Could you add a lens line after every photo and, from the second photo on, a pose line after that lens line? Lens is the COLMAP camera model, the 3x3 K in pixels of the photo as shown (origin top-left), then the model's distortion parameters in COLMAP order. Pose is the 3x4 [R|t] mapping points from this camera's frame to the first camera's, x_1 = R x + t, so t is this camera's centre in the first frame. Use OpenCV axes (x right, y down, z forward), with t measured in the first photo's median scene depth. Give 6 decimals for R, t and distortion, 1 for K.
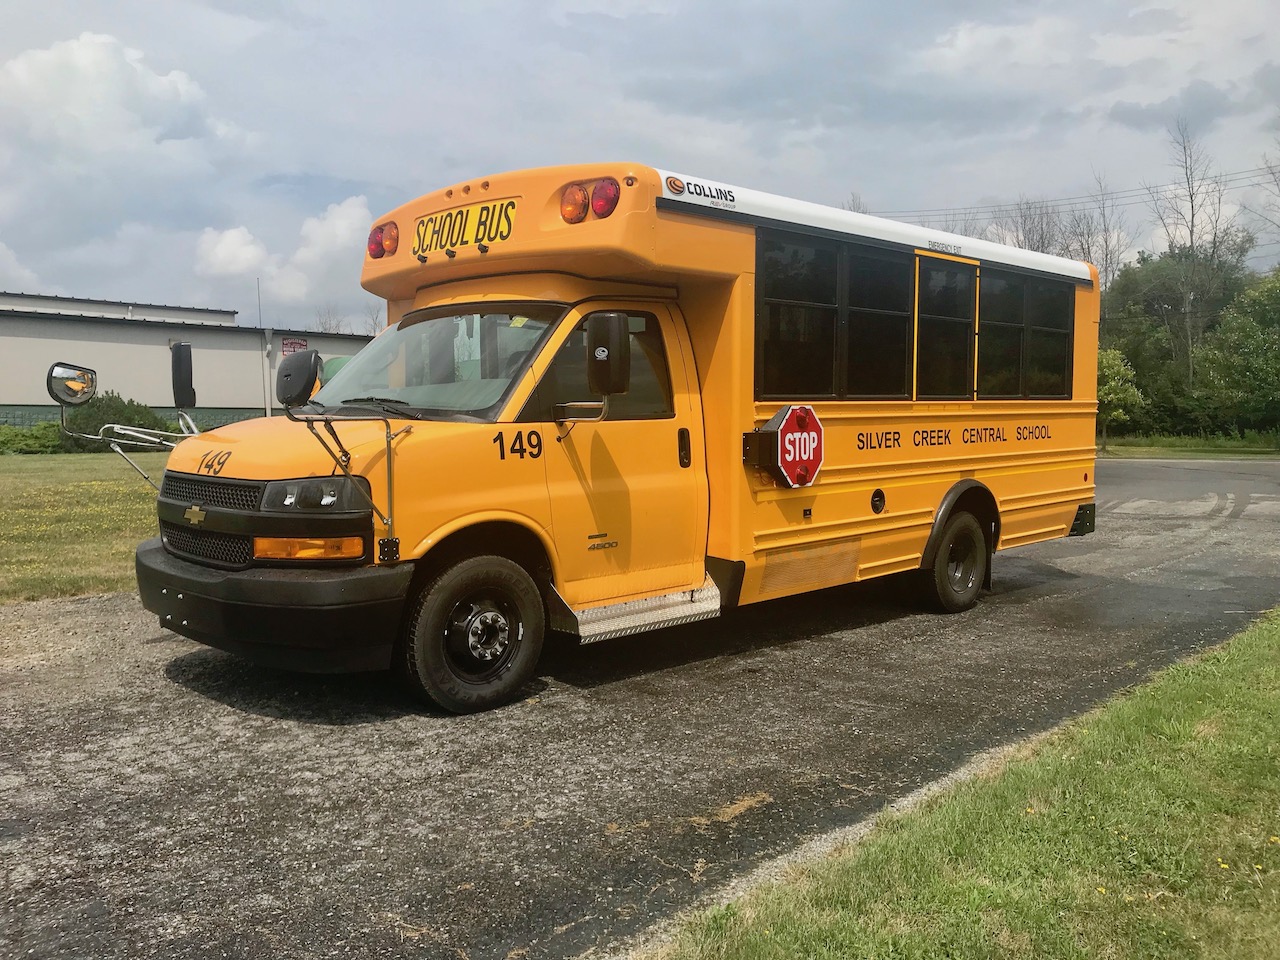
lens RADIAL K [[1050.8, 0, 646.8], [0, 1050.8, 483.9], [0, 0, 1]] dist [0.052729, -0.065733]
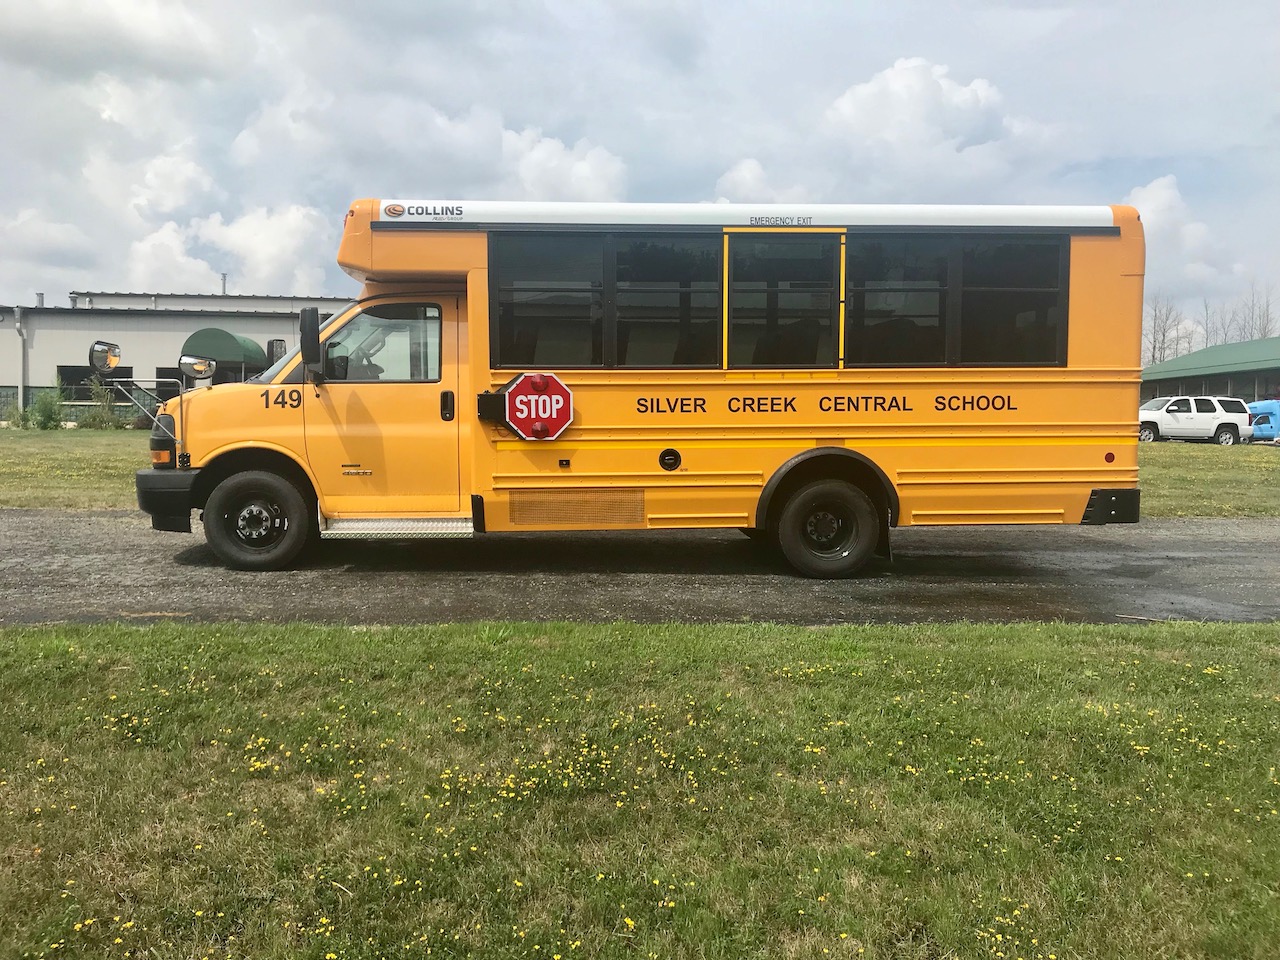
lens RADIAL K [[1043.2, 0, 638.5], [0, 1043.2, 486.8], [0, 0, 1]] dist [0.093753, -0.142442]
pose [[0.757372, 0.053610, -0.650779, 1.048537], [-0.048434, 0.998491, 0.025887, 0.020647], [0.651185, 0.011914, 0.758826, 0.158855]]
